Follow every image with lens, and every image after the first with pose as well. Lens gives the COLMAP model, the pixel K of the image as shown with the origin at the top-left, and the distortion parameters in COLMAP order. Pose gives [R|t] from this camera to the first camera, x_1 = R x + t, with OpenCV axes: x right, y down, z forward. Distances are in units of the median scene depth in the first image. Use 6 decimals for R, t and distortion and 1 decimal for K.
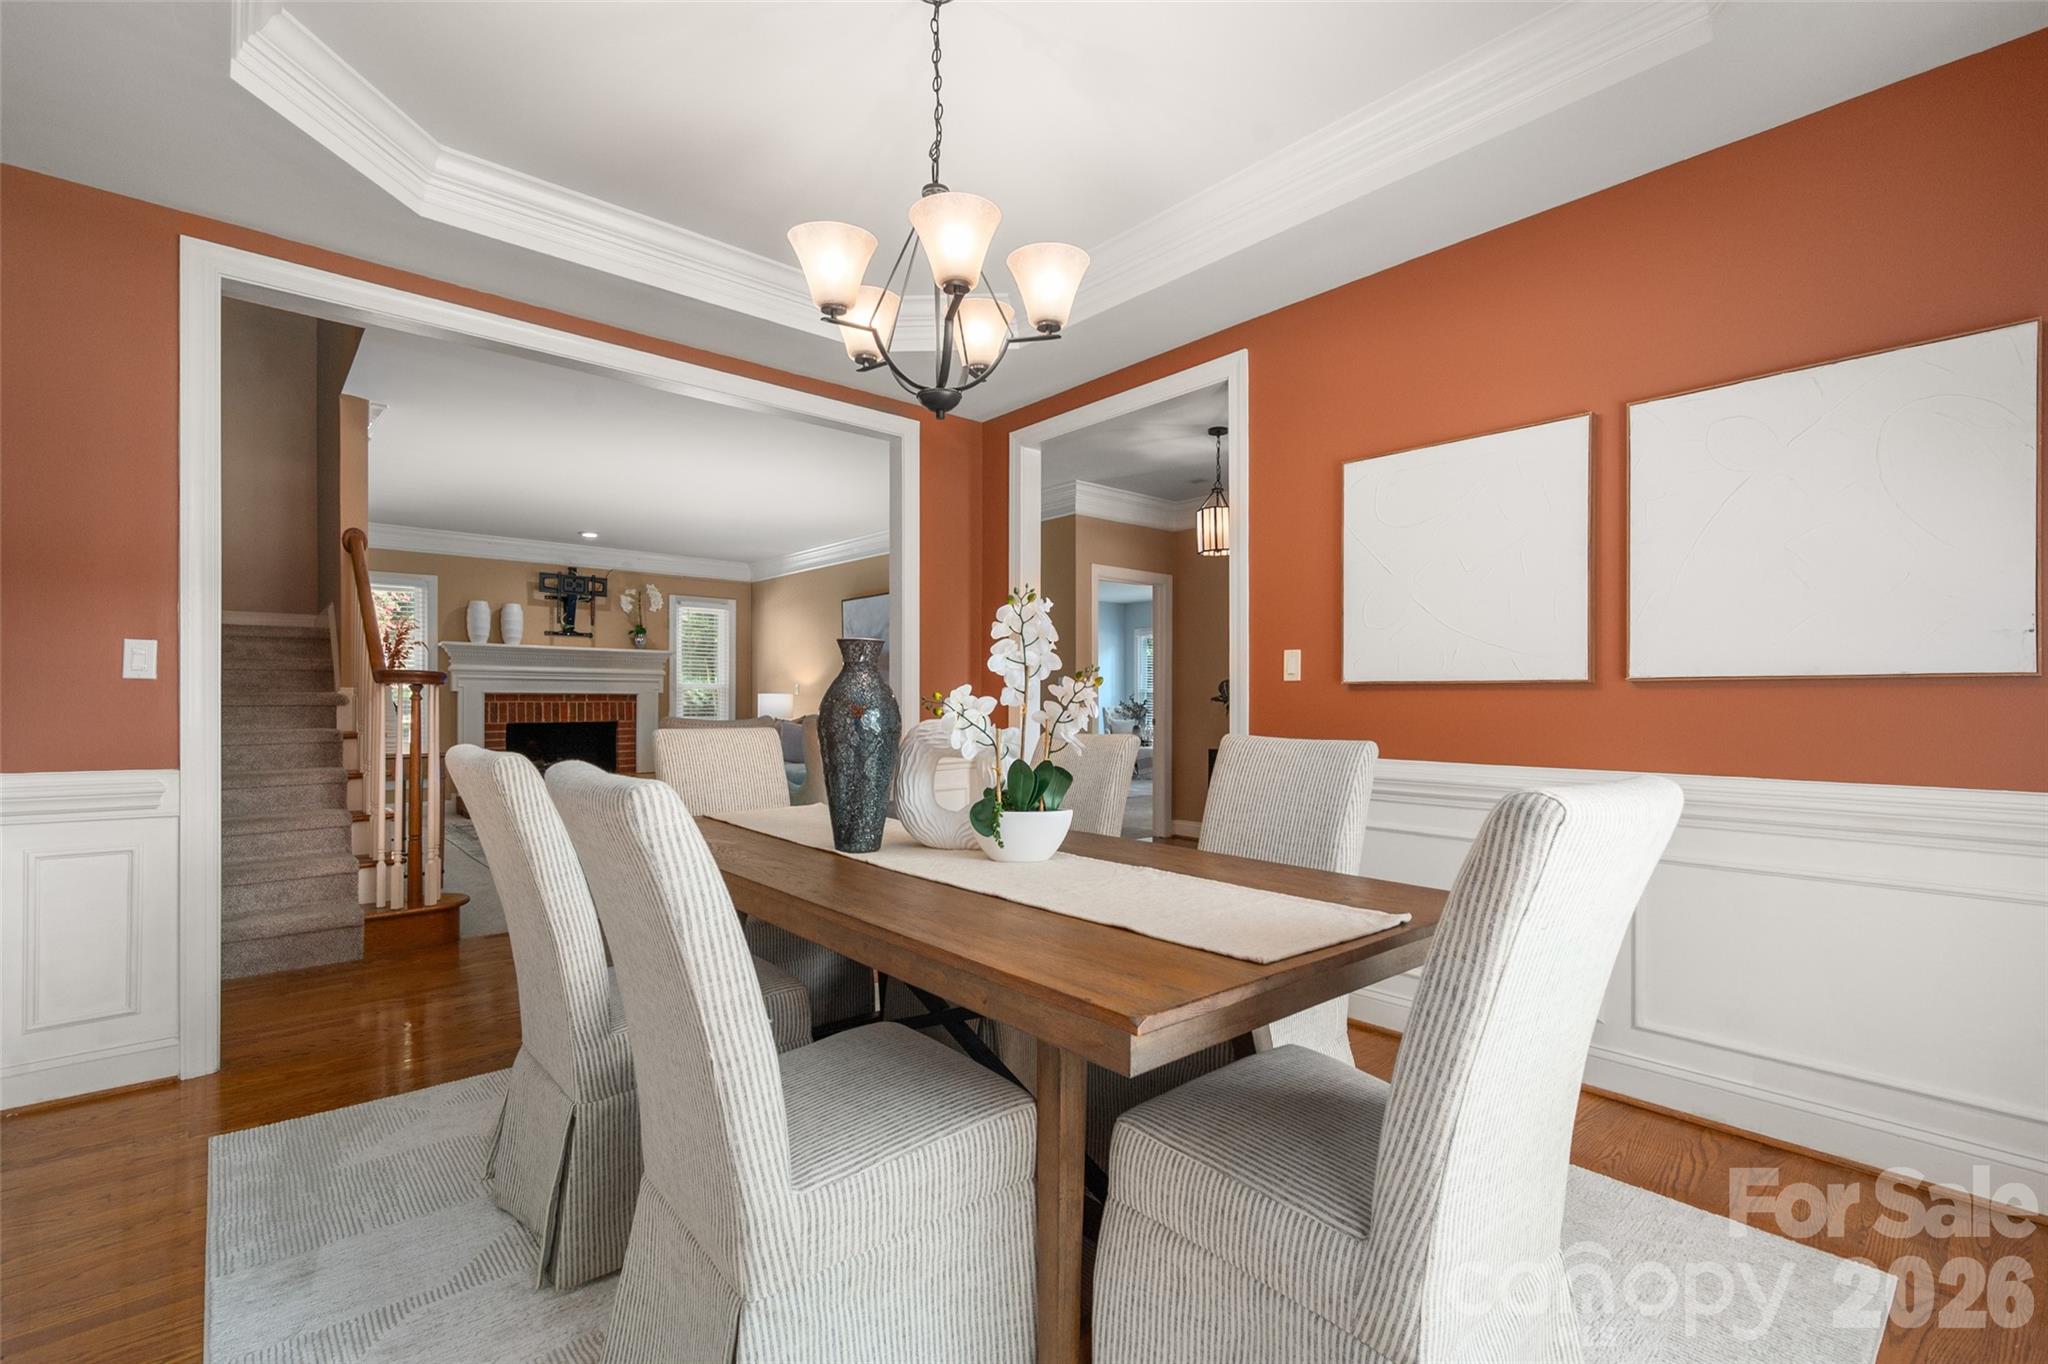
lens RADIAL K [[878.7, 0, 1023.8], [0, 878.7, 687.0], [0, 0, 1]] dist [0.000015, 0.000010]
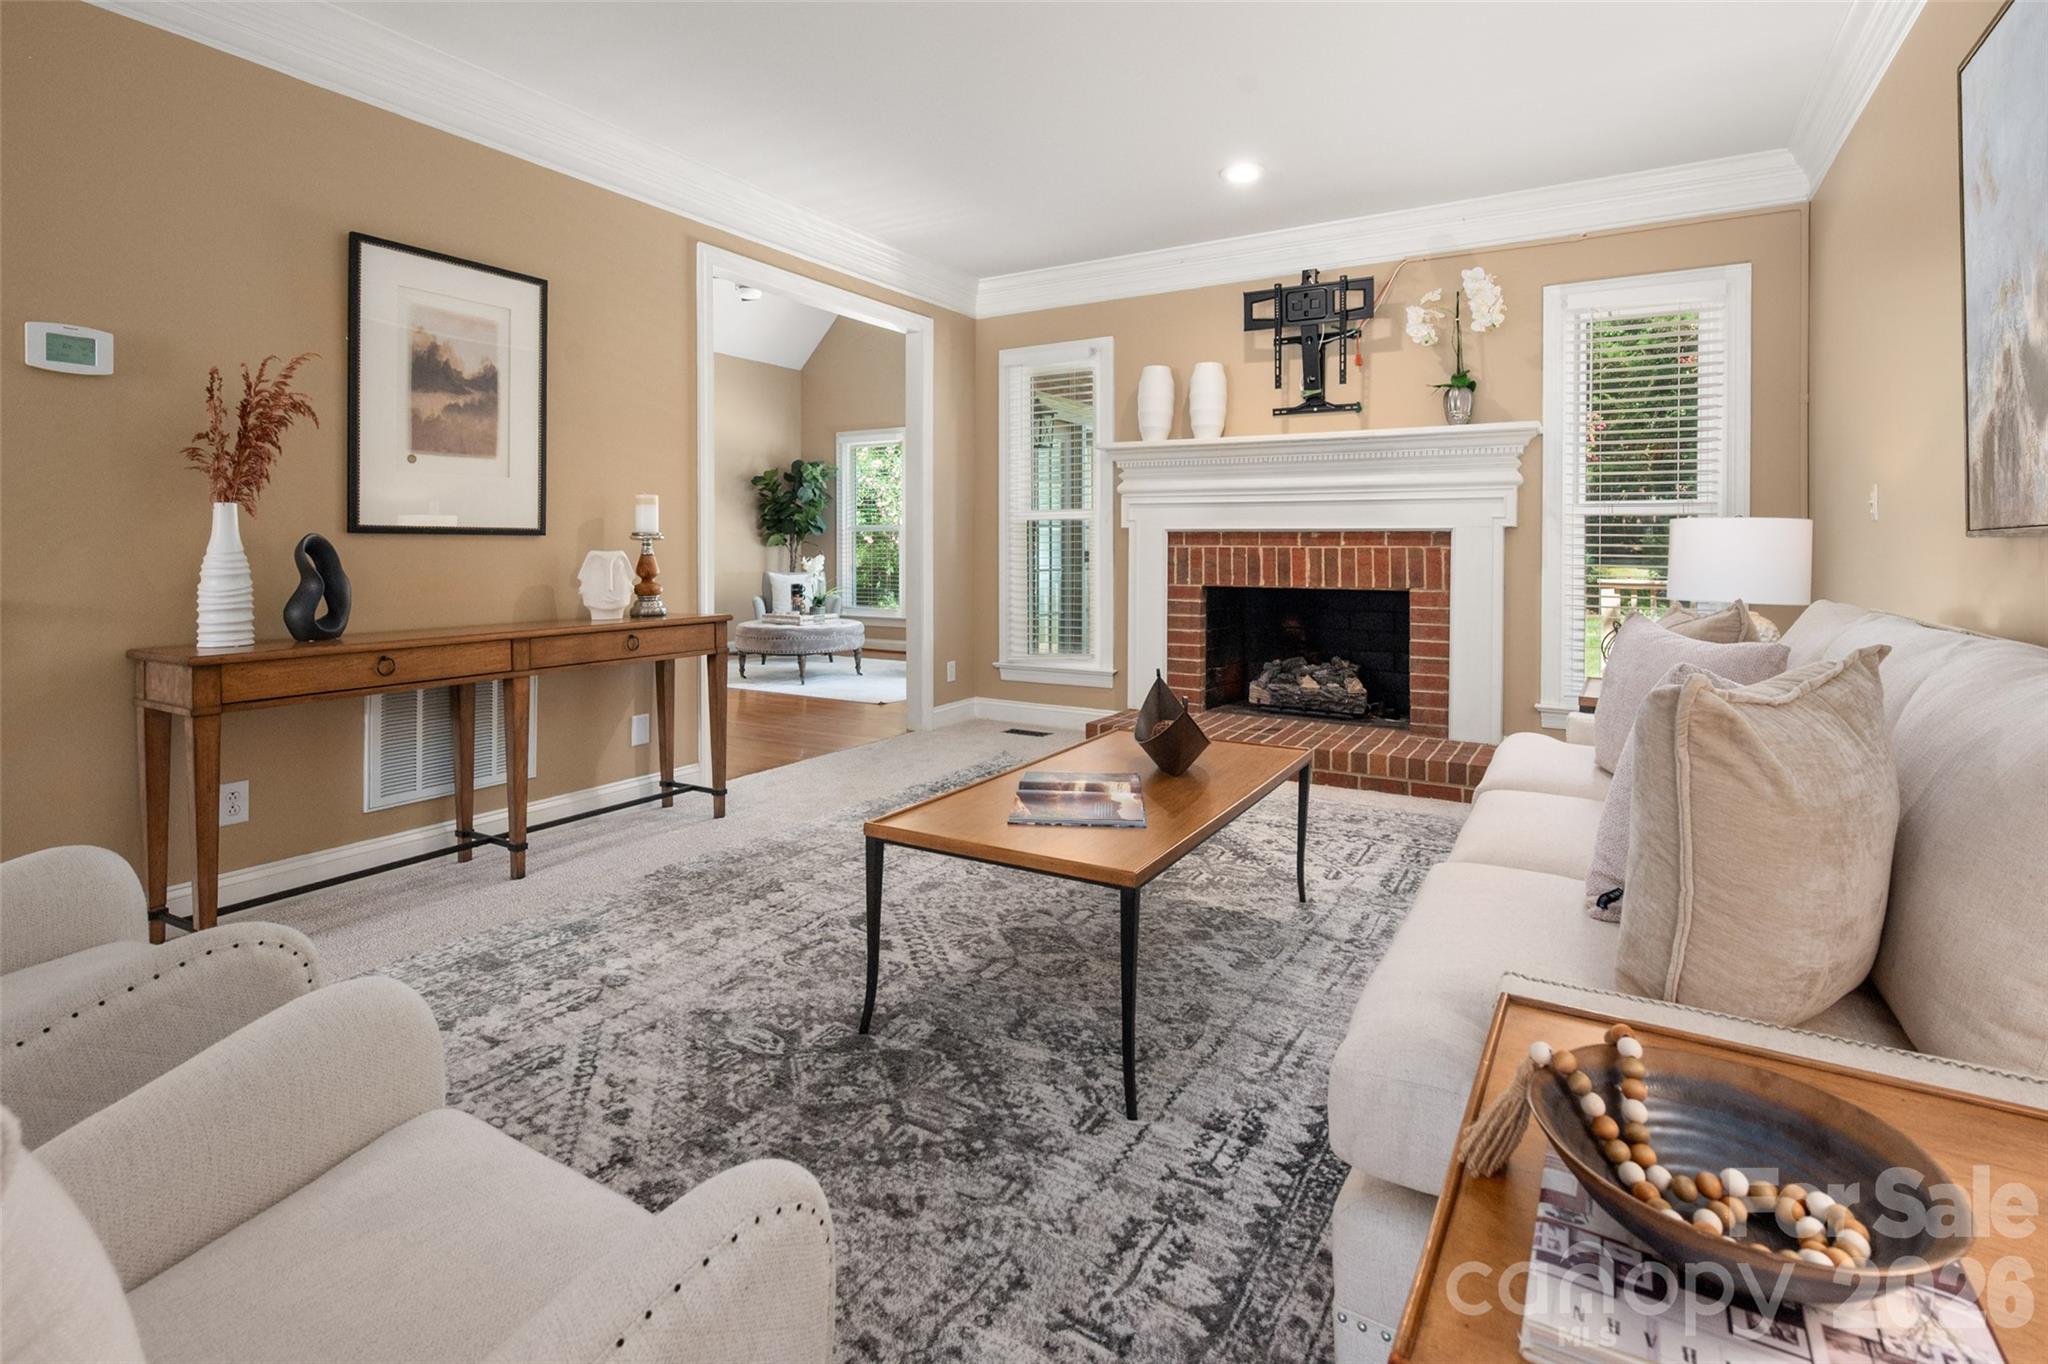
lens RADIAL K [[955.3, 0, 1043.9], [0, 955.3, 552.1], [0, 0, 1]] dist [-0.003472, 0.000720]
pose [[0.327779, 0.003356, -0.944749, -0.062330], [0.008429, 0.999944, 0.006476, 0.014942], [0.944717, -0.010086, 0.327732, 0.684694]]
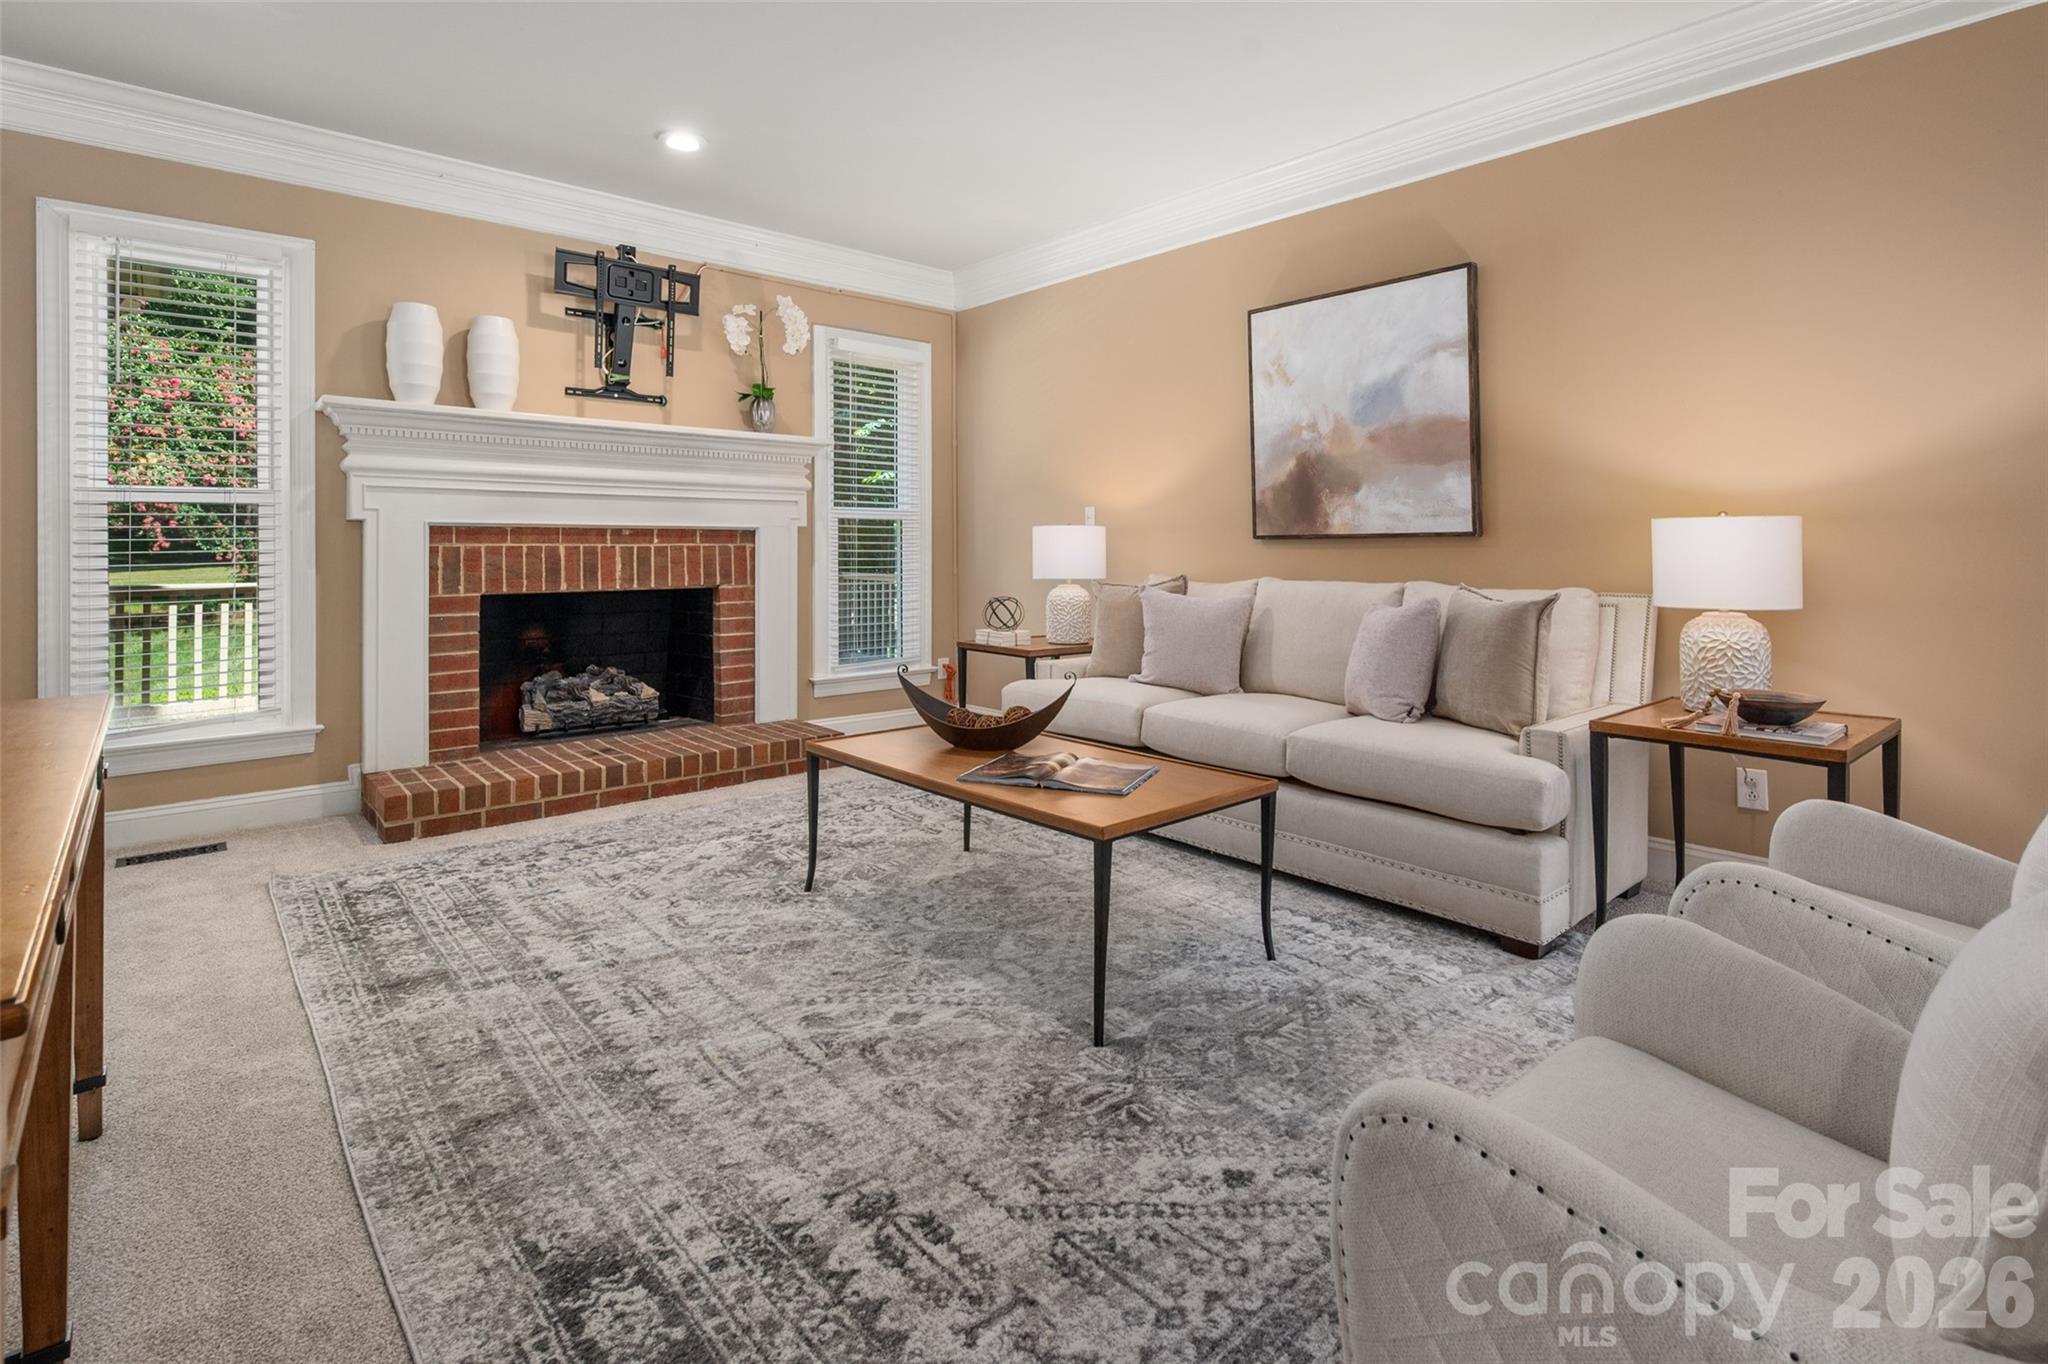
lens RADIAL K [[986.8, 0, 1061.2], [0, 986.8, 526.6], [0, 0, 1]] dist [-0.002205, -0.000790]
pose [[0.999783, -0.003456, 0.020536, -0.301171], [0.003593, 0.999971, -0.006653, 0.011553], [-0.020512, 0.006725, 0.999767, 0.490206]]
